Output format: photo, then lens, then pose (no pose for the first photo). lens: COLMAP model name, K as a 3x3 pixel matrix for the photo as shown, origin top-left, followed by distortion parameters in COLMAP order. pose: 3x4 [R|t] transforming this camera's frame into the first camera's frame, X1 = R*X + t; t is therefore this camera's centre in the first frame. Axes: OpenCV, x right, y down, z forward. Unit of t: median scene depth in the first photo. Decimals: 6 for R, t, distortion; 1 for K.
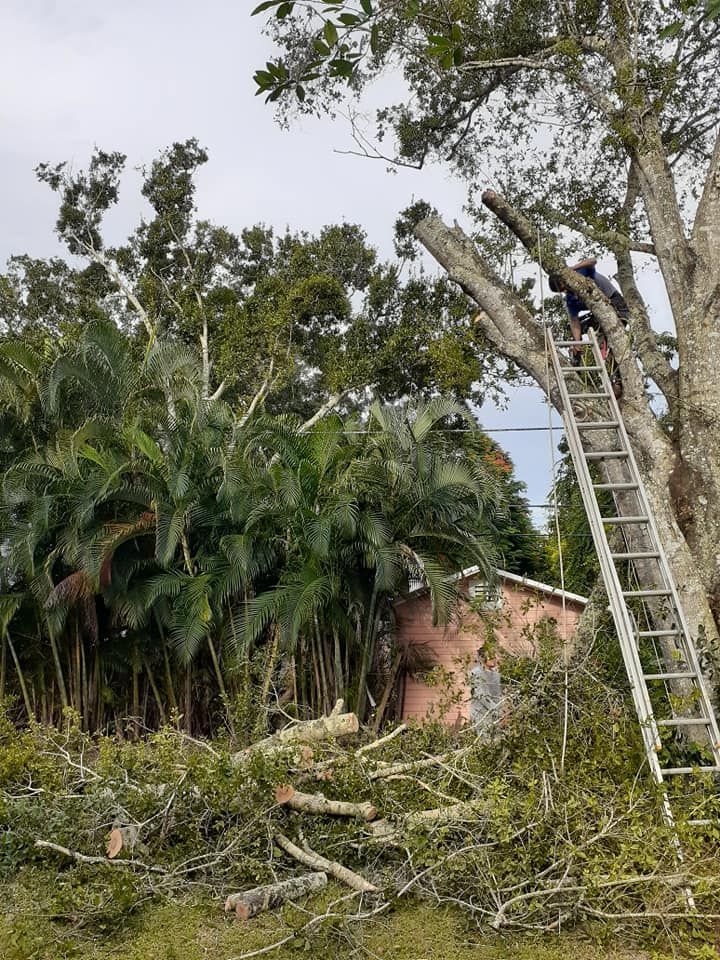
lens RADIAL K [[820.6, 0, 361.1], [0, 820.6, 478.4], [0, 0, 1]] dist [0.173088, -0.391919]
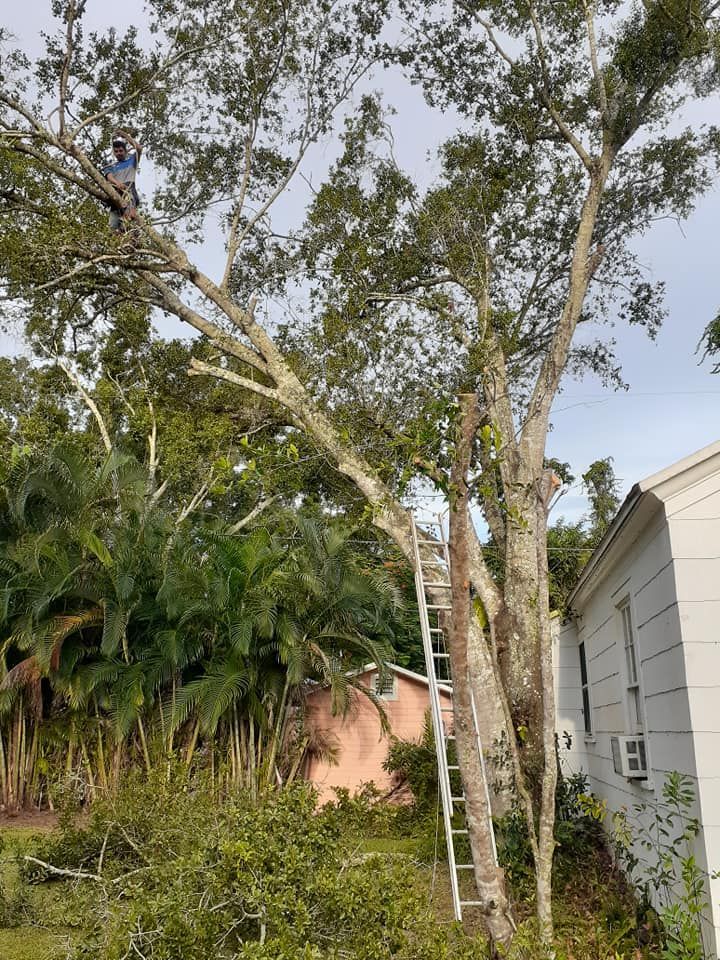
lens RADIAL K [[820.6, 0, 361.1], [0, 820.6, 478.4], [0, 0, 1]] dist [0.173088, -0.391919]
pose [[0.995896, 0.054422, 0.072319, 0.019888], [-0.048240, 0.995243, -0.084643, -0.056778], [-0.076582, 0.080807, 0.993783, -0.200072]]
